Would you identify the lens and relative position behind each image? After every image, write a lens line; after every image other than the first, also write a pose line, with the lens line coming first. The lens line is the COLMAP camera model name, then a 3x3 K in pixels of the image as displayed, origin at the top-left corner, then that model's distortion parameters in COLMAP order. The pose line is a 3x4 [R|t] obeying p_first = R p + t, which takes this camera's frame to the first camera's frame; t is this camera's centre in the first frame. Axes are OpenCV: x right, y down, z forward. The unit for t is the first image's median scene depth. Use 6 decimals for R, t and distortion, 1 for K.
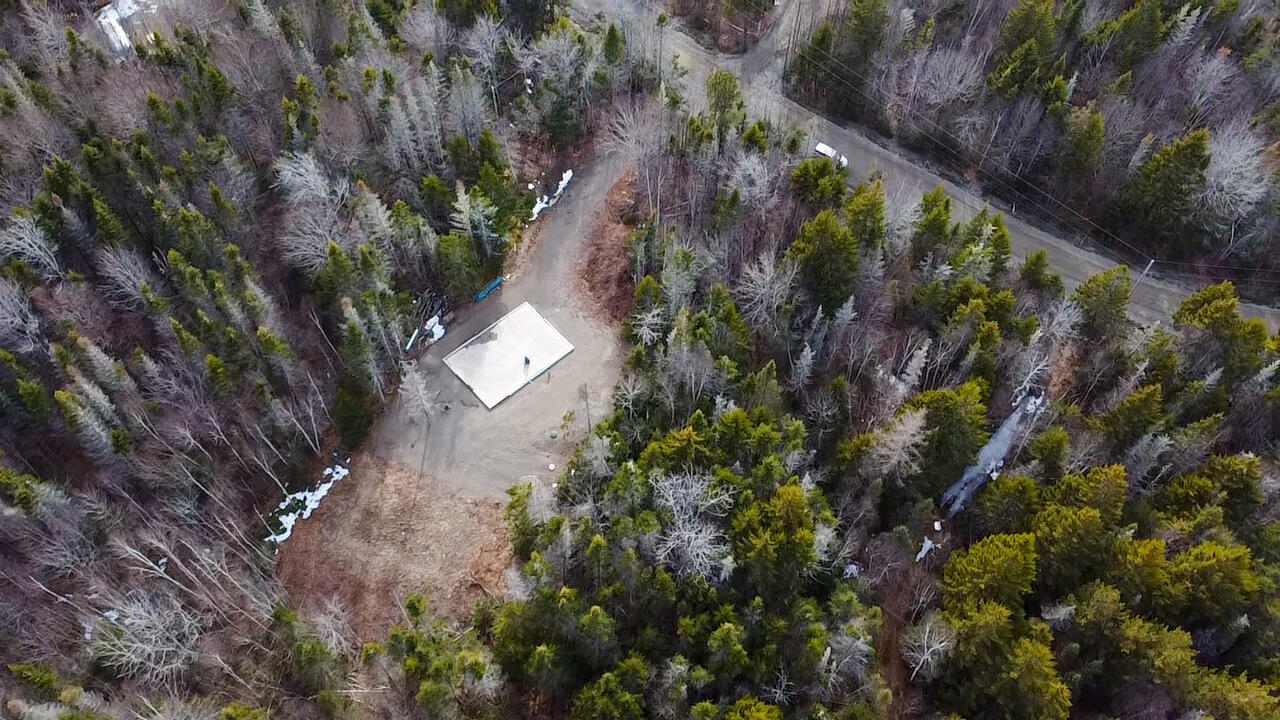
lens RADIAL K [[927.9, 0, 640.0], [0, 927.9, 360.0], [0, 0, 1]] dist [-0.022750, -0.026292]
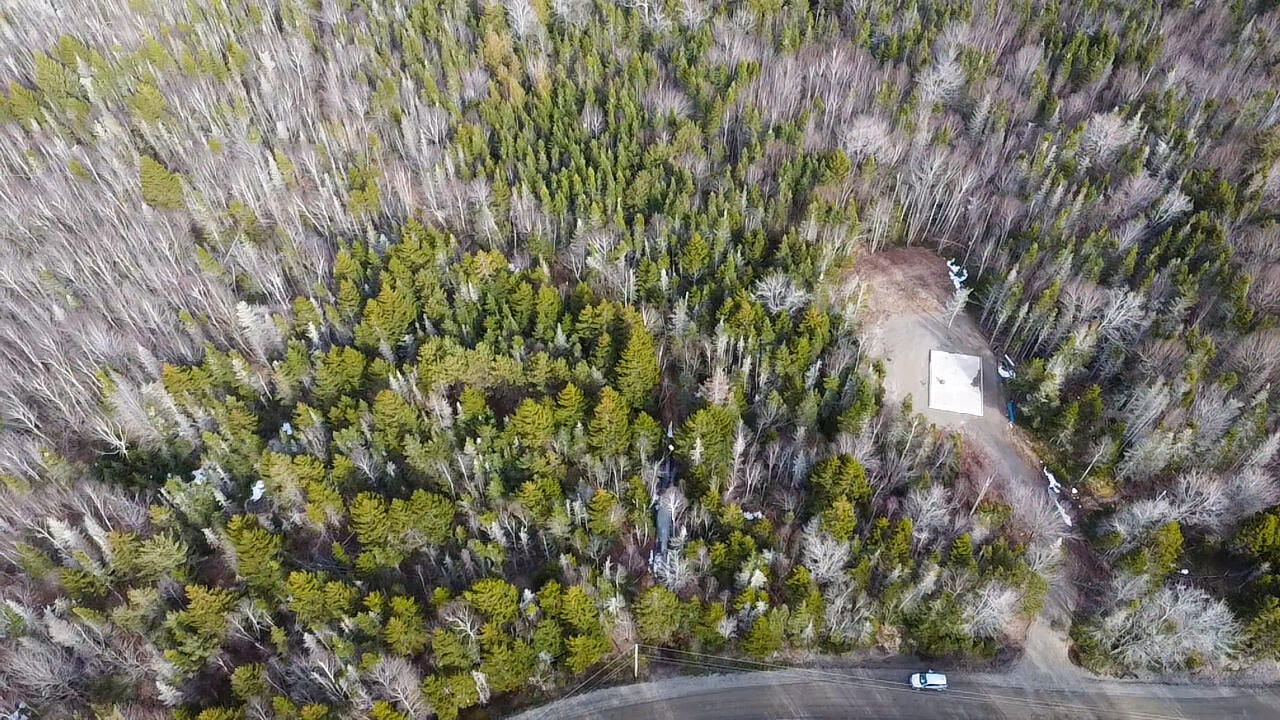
lens RADIAL K [[927.9, 0, 640.0], [0, 927.9, 360.0], [0, 0, 1]] dist [-0.022750, -0.026292]
pose [[-0.811676, 0.466656, -0.351305, 0.774056], [-0.485149, -0.203663, 0.850383, -1.011786], [0.325288, 0.860671, 0.391706, 0.207848]]
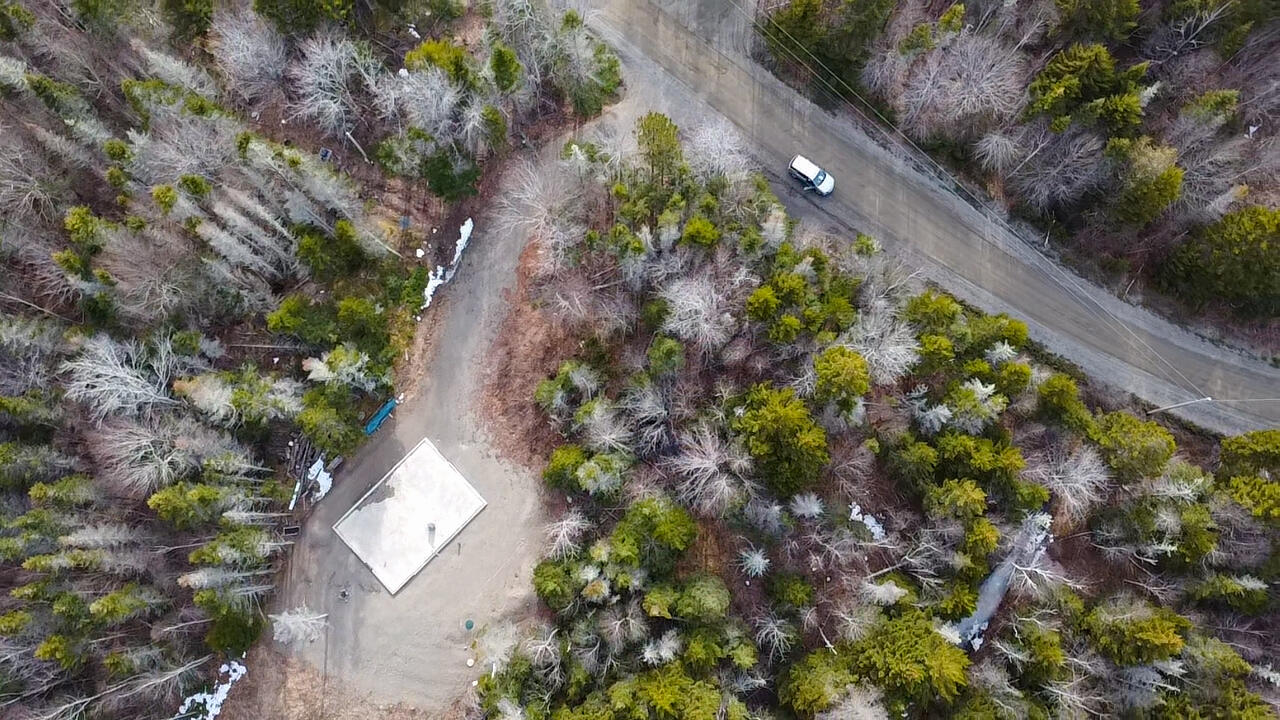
lens RADIAL K [[927.9, 0, 640.0], [0, 927.9, 360.0], [0, 0, 1]] dist [-0.022750, -0.026292]
pose [[0.998827, -0.039218, -0.028413, 0.094453], [0.047308, 0.915635, 0.399218, -0.452207], [0.010359, -0.400093, 0.916416, 0.283928]]
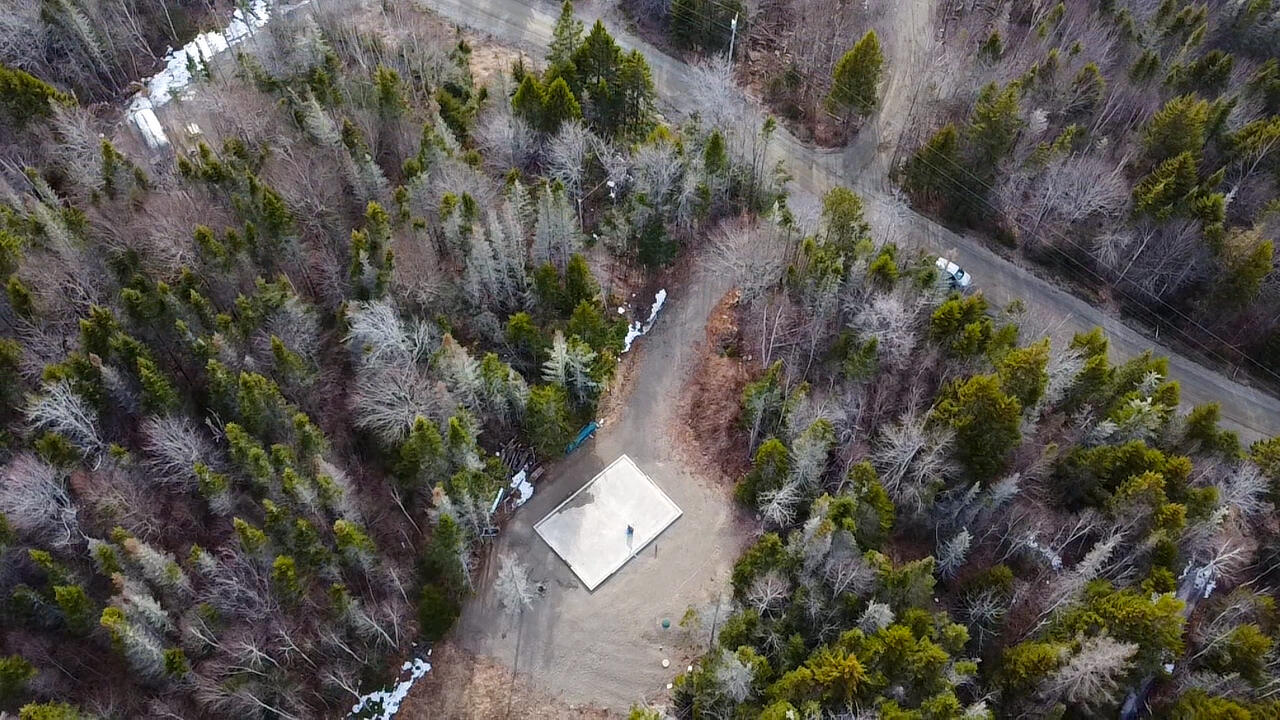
lens RADIAL K [[927.9, 0, 640.0], [0, 927.9, 360.0], [0, 0, 1]] dist [-0.022750, -0.026292]
pose [[0.999990, 0.003096, -0.003080, -0.107522], [-0.003112, 0.999982, -0.005049, -0.150744], [0.003064, 0.005059, 0.999983, 0.121157]]
